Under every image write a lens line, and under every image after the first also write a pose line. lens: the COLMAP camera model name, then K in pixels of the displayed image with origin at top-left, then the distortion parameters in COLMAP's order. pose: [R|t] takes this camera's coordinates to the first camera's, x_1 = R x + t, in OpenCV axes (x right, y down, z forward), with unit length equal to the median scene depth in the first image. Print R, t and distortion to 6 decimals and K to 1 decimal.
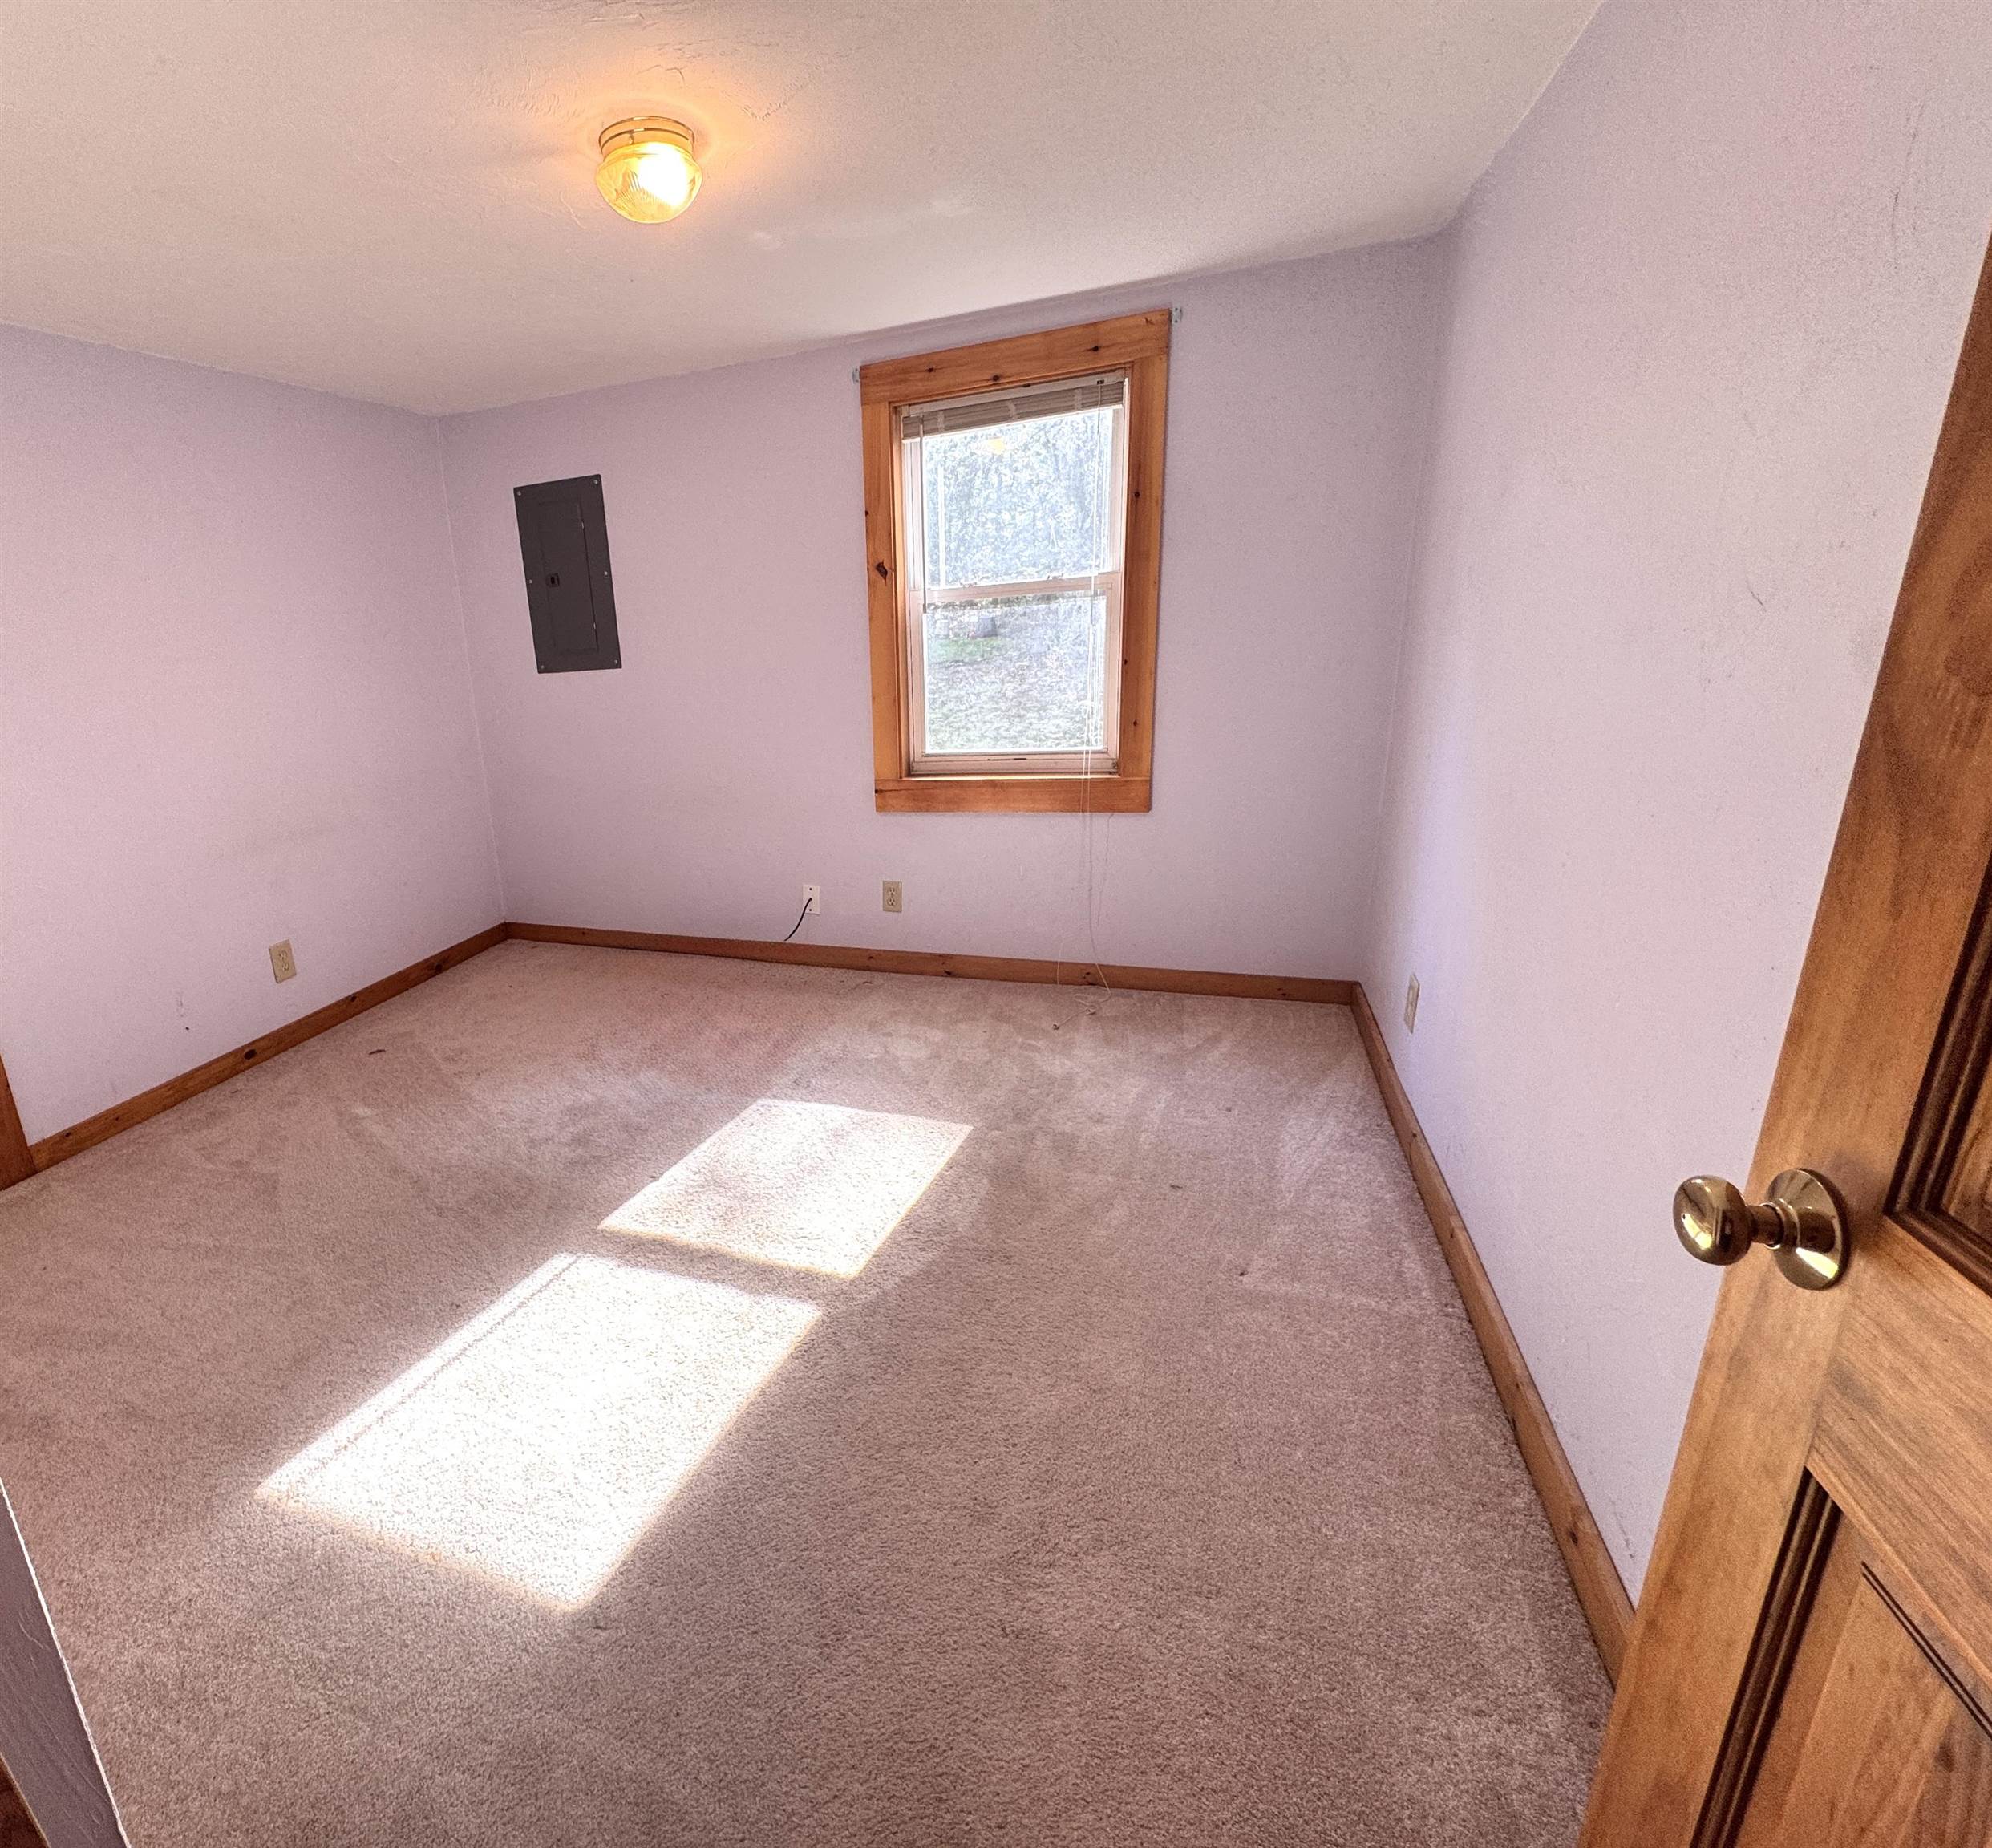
lens RADIAL K [[985.9, 0, 765.4], [0, 985.9, 920.1], [0, 0, 1]] dist [0.001880, 0.000143]
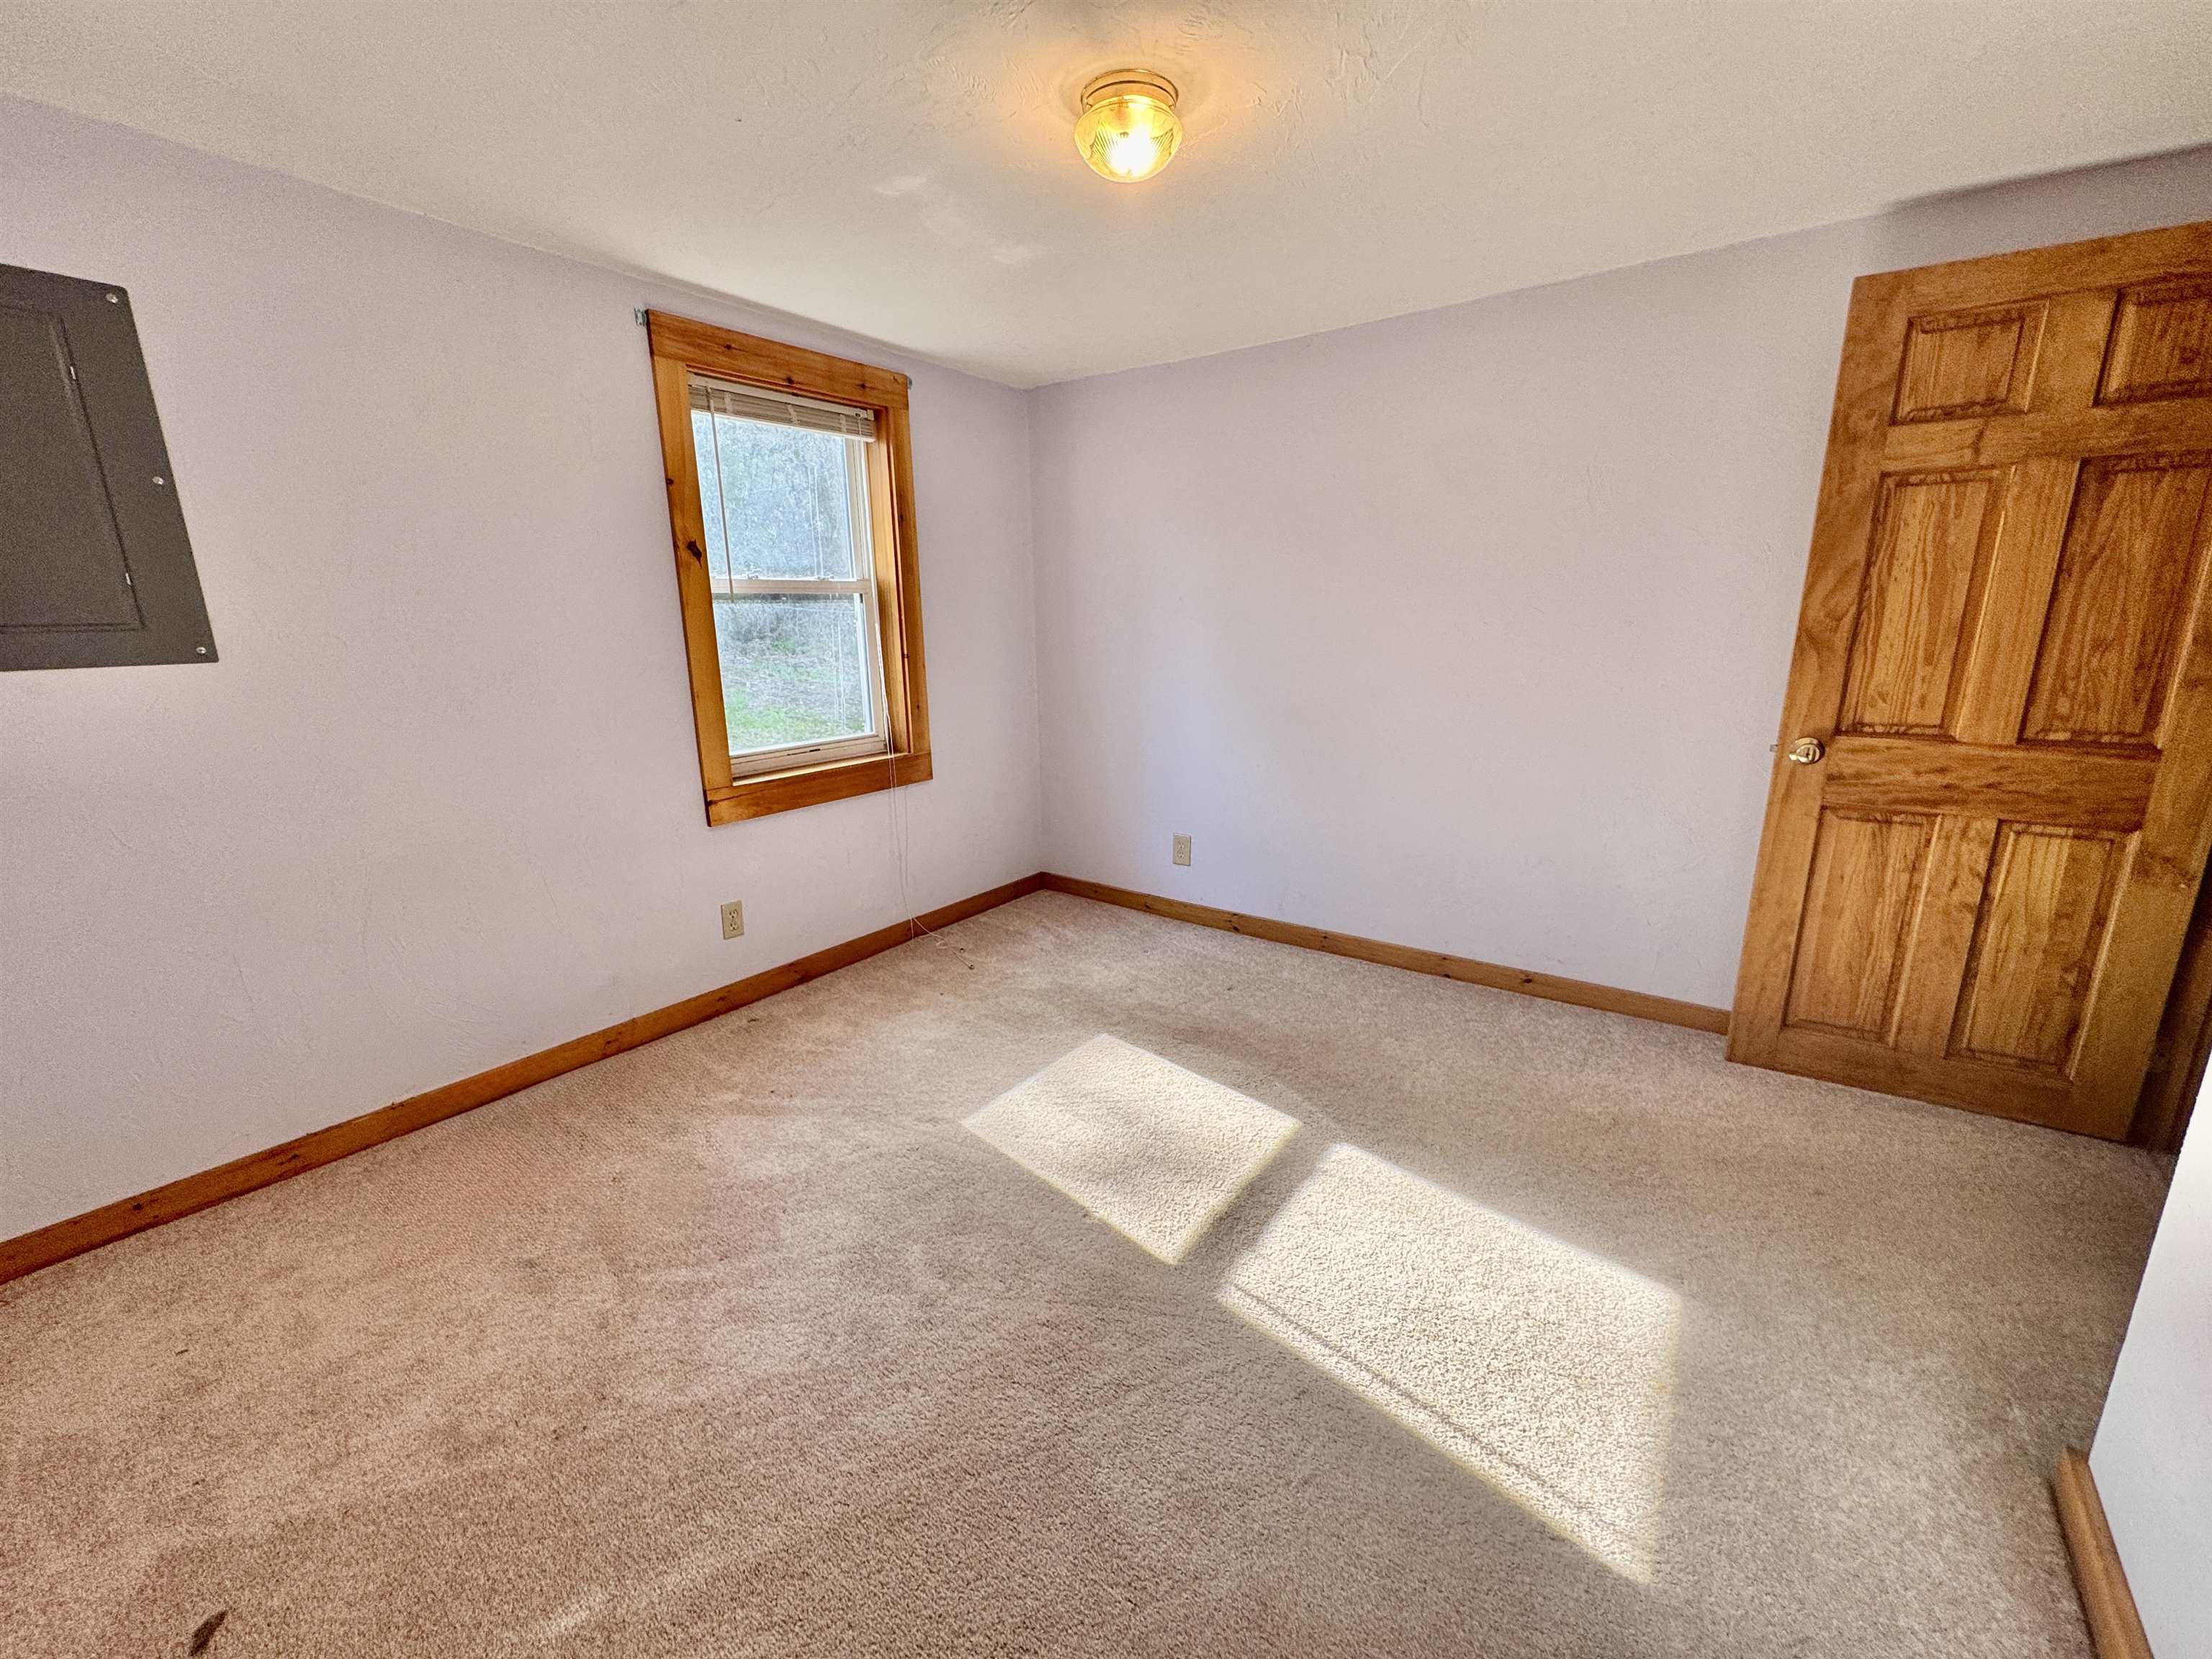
lens RADIAL K [[872.1, 0, 1106.0], [0, 872.1, 829.5], [0, 0, 1]] dist [-0.009977, 0.000139]
pose [[0.227045, -0.169415, 0.959036, -0.596601], [0.267876, 0.957632, 0.105749, -0.106695], [-0.936319, 0.232893, 0.262808, 0.536590]]
